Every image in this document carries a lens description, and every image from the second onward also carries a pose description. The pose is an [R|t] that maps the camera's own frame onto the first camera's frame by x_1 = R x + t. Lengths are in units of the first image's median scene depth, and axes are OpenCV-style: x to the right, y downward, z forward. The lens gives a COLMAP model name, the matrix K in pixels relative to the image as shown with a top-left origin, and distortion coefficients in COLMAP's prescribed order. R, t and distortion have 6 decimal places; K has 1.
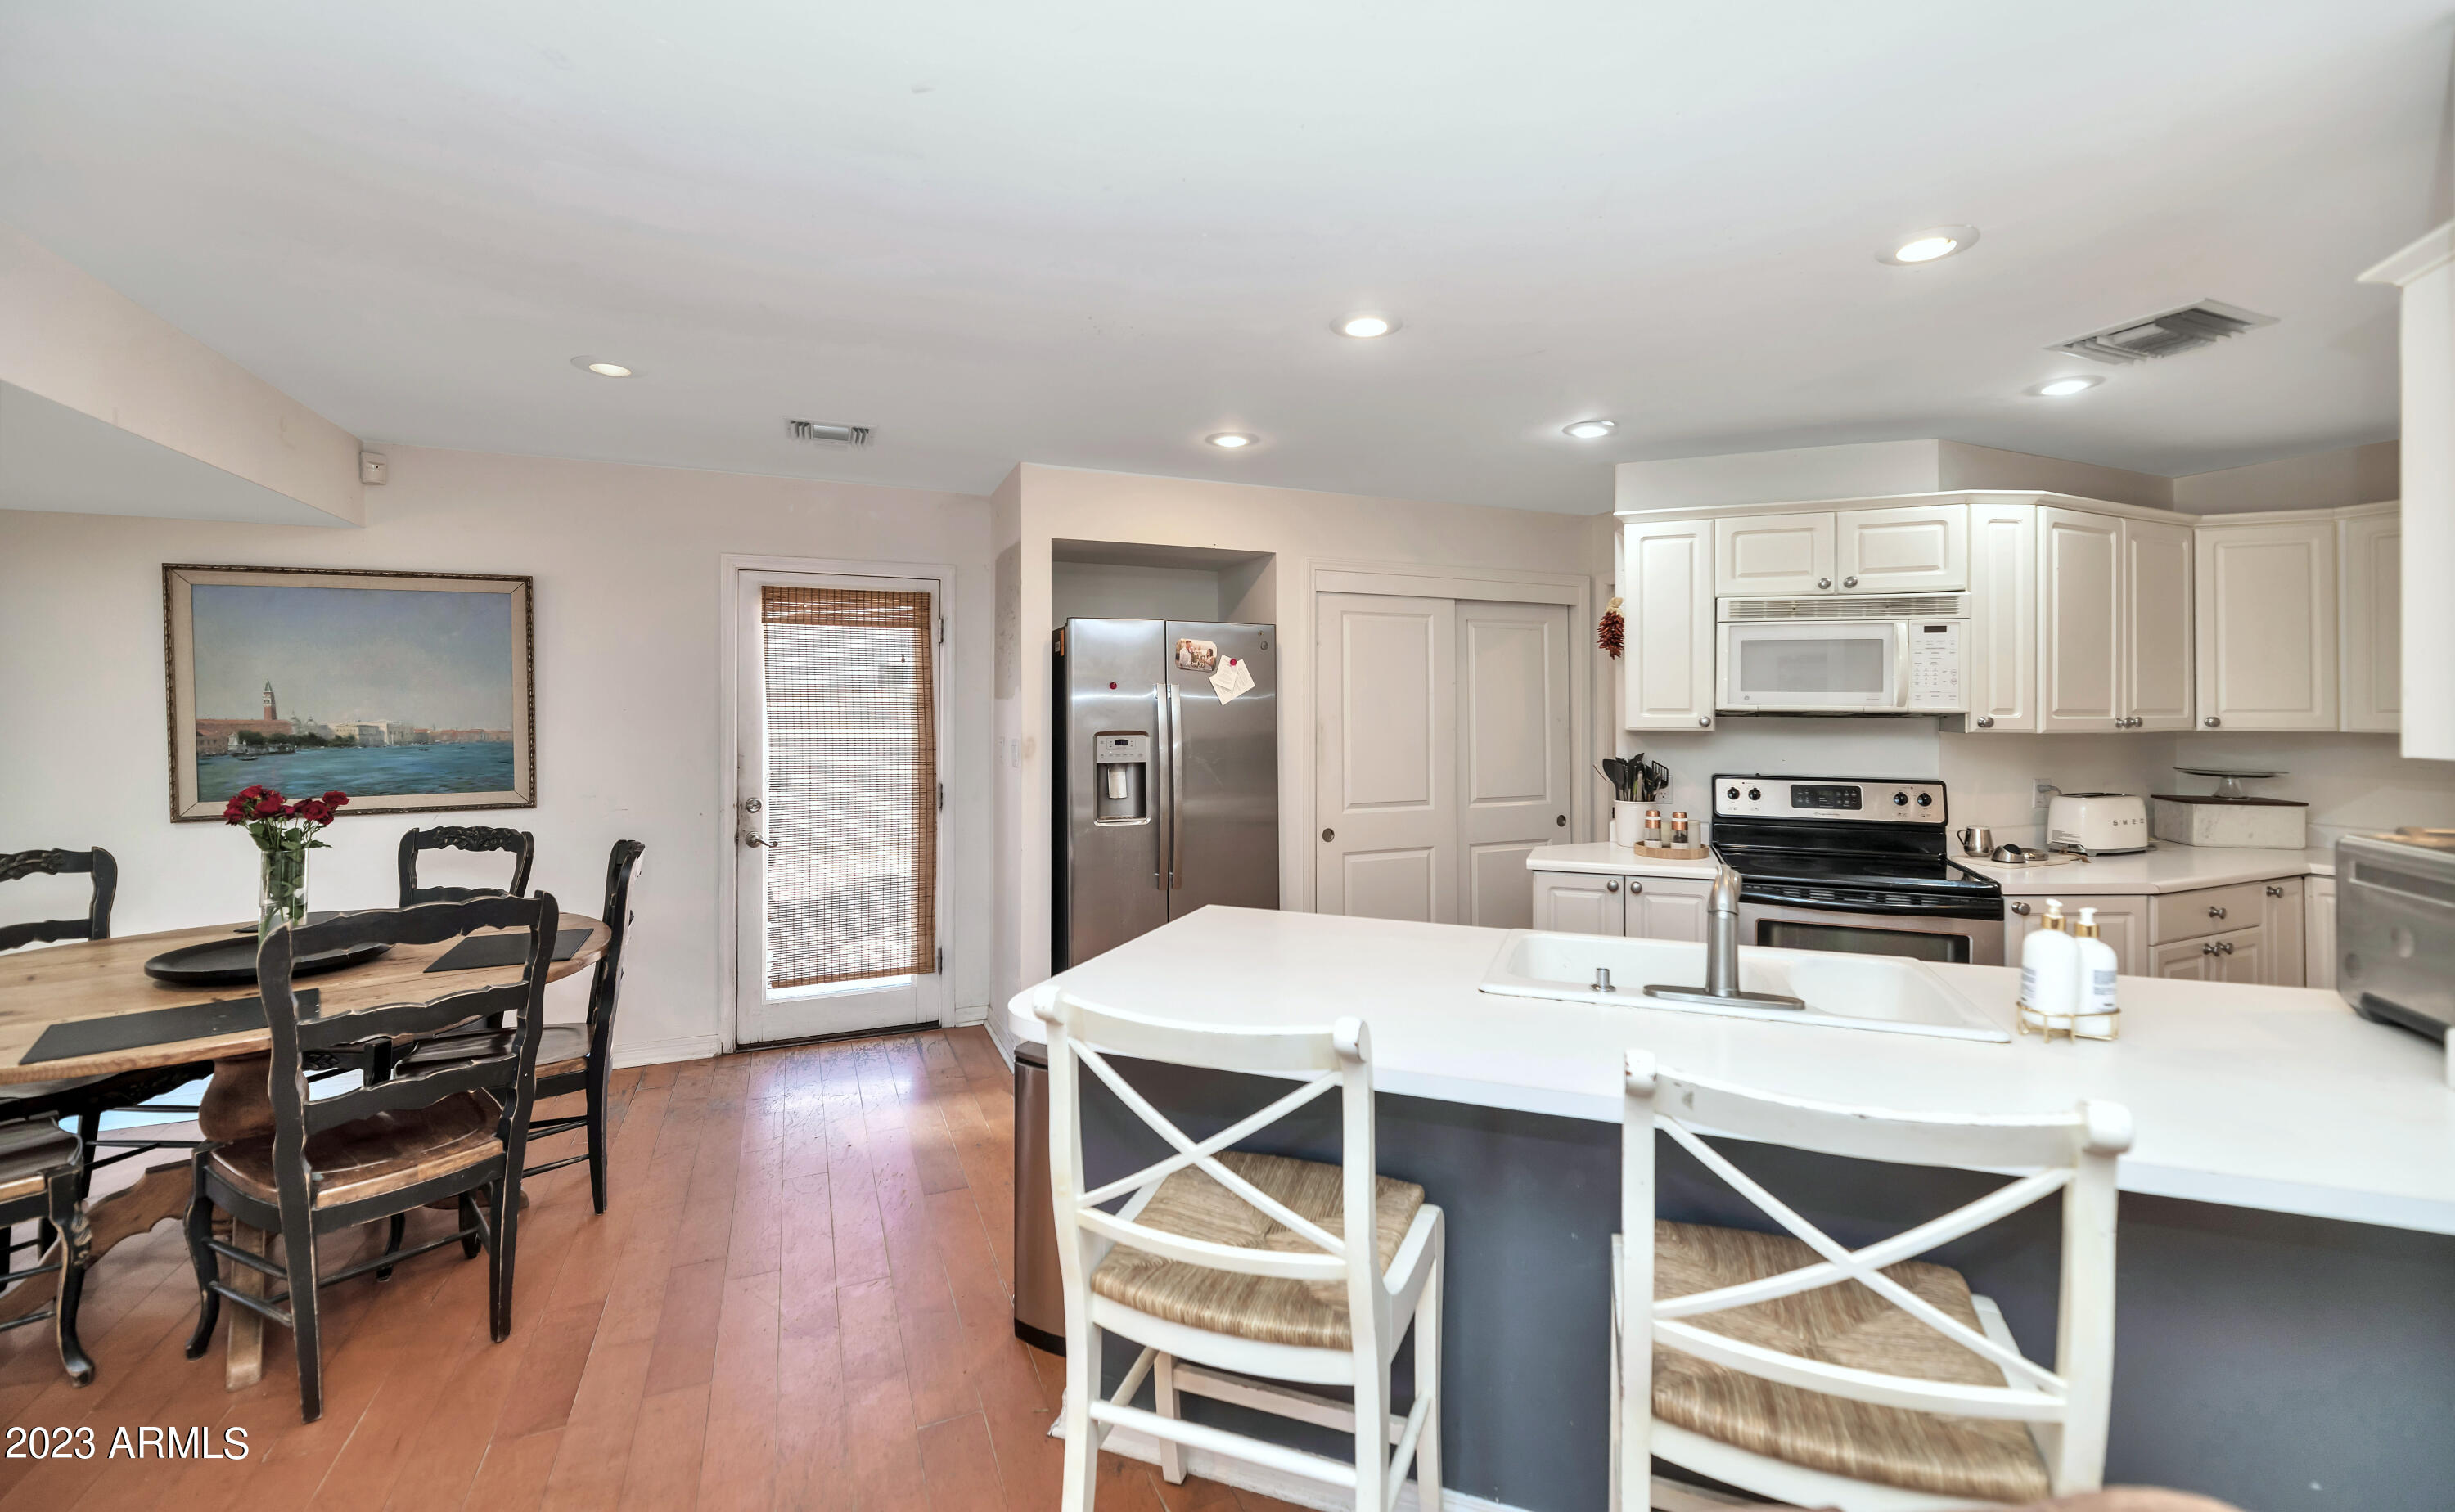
lens RADIAL K [[983.8, 0, 1233.7], [0, 983.8, 709.8], [0, 0, 1]] dist [0.000512, 0.000042]
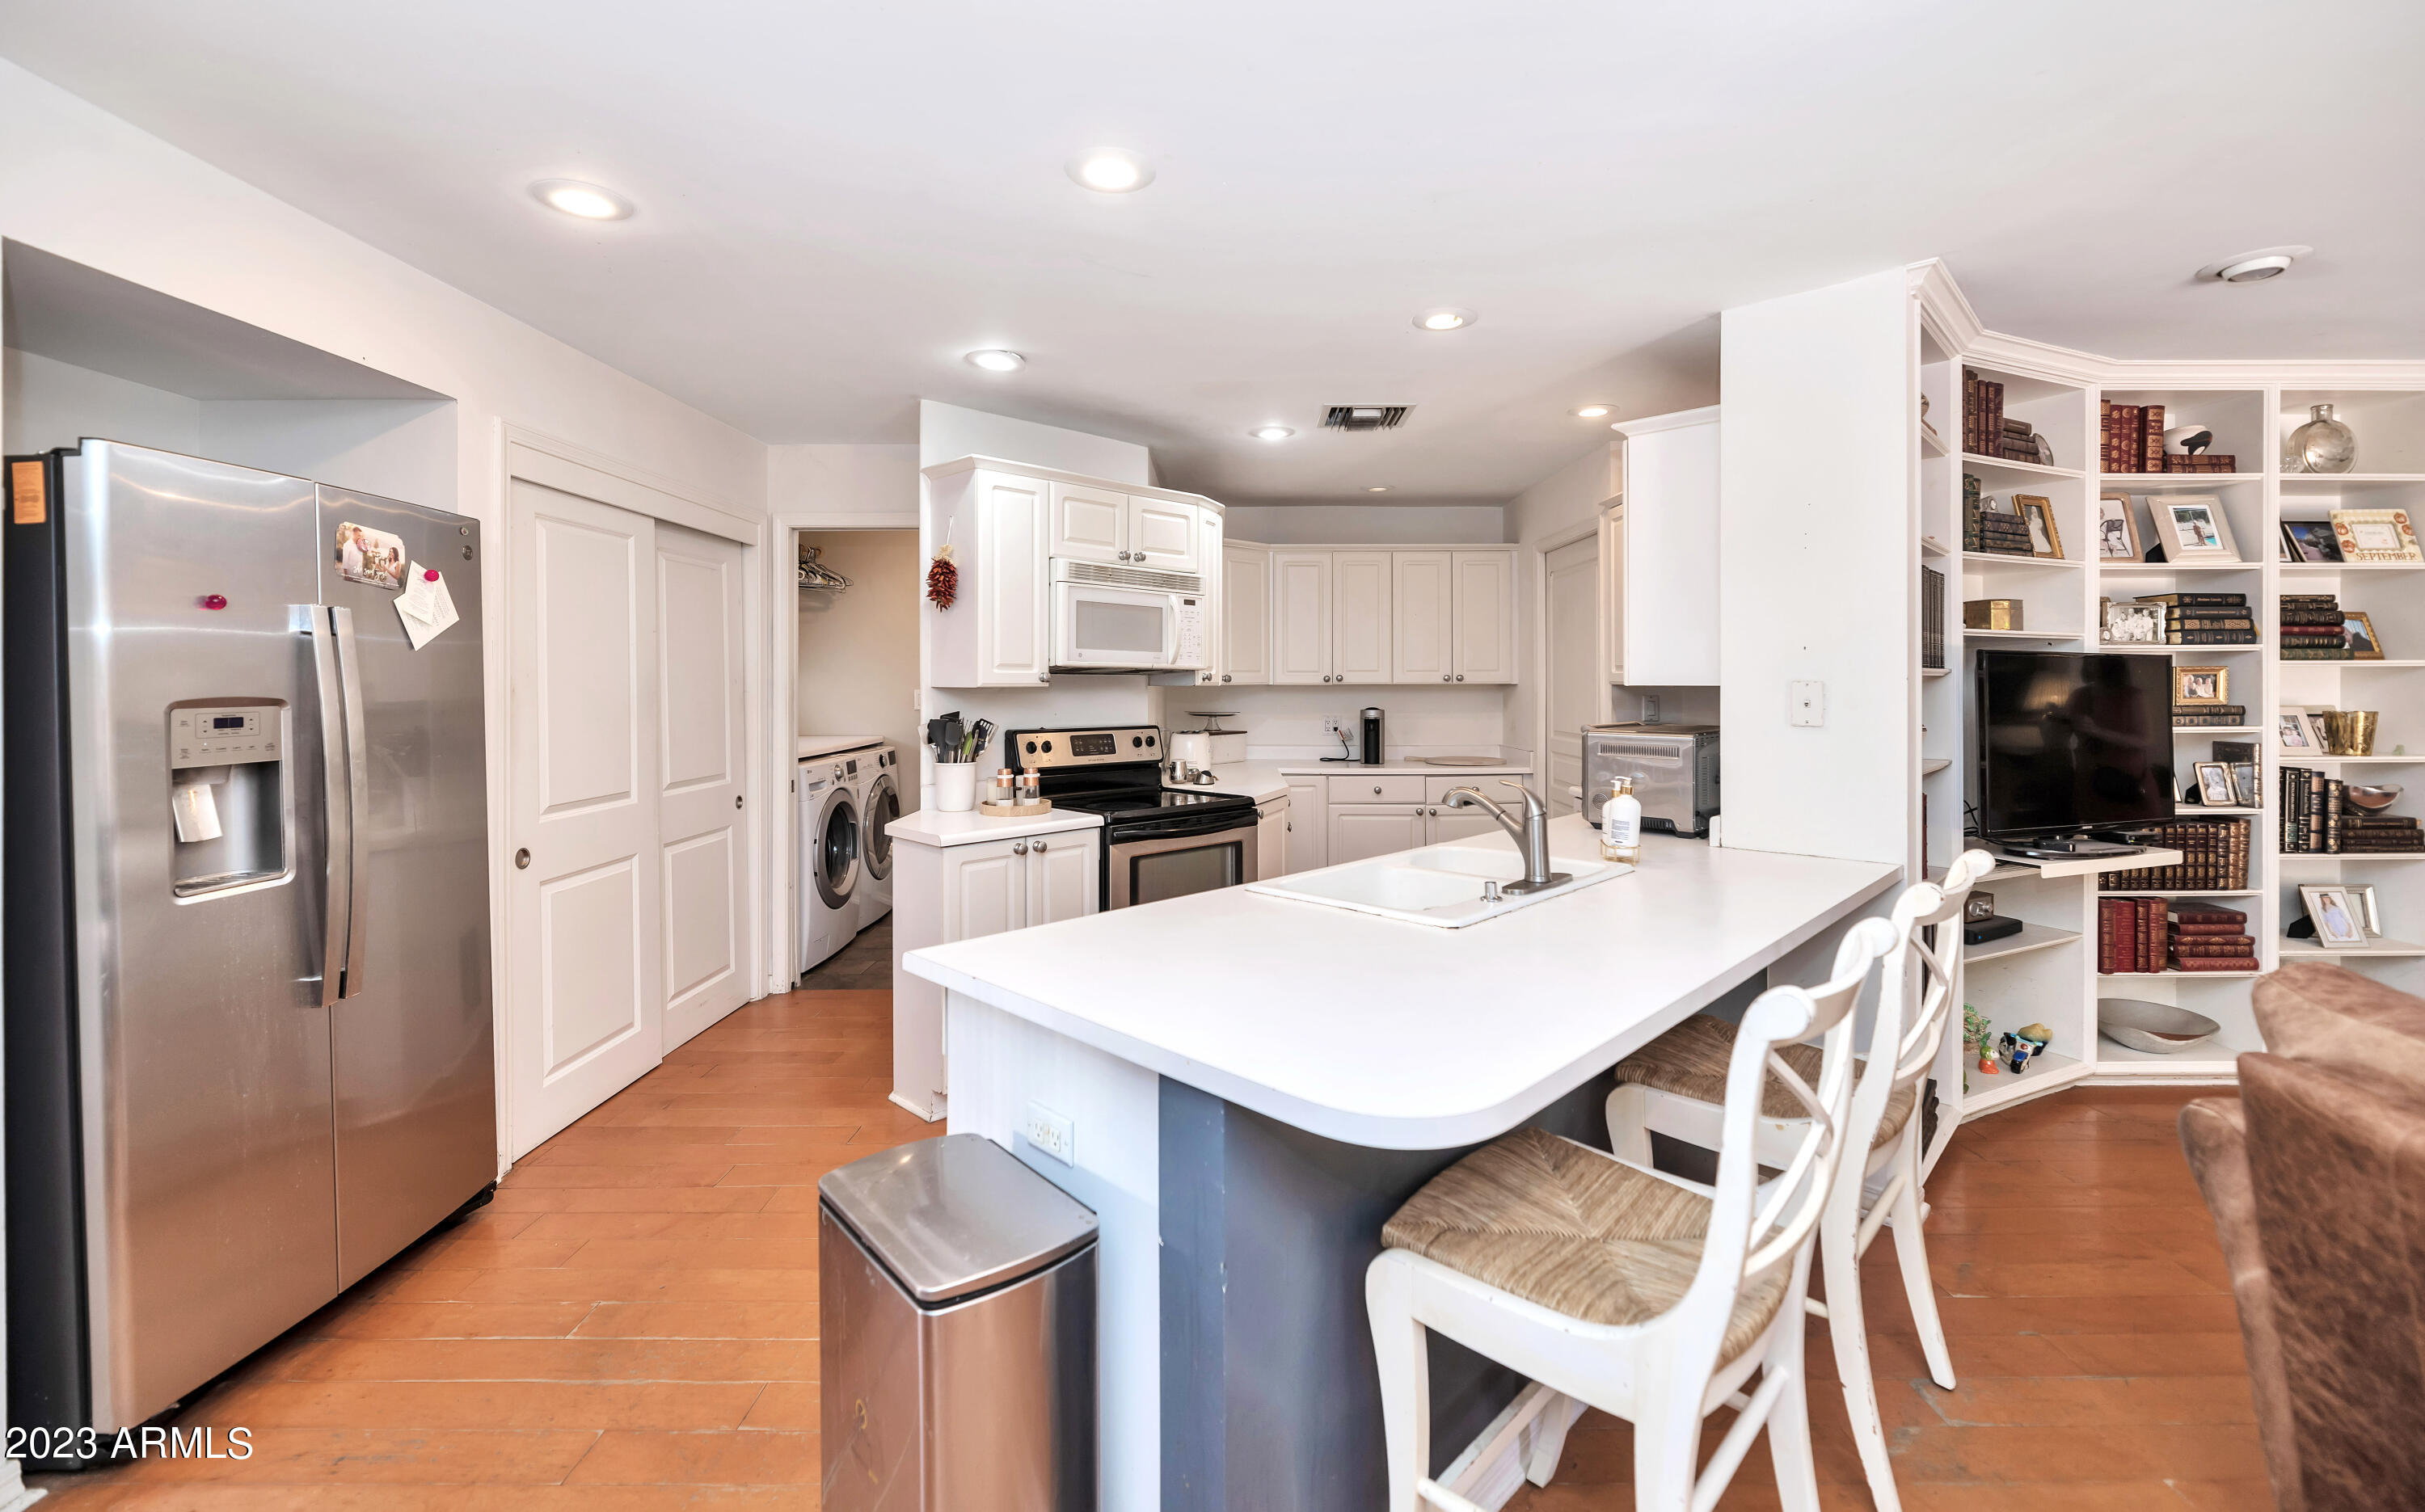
lens RADIAL K [[1019.3, 0, 1214.8], [0, 1019.3, 695.8], [0, 0, 1]] dist [0.000361, -0.000046]
pose [[0.413715, -0.014088, 0.910297, -0.407746], [0.004351, 0.999899, 0.013498, 0.017455], [-0.910396, -0.001624, 0.413735, 0.395260]]
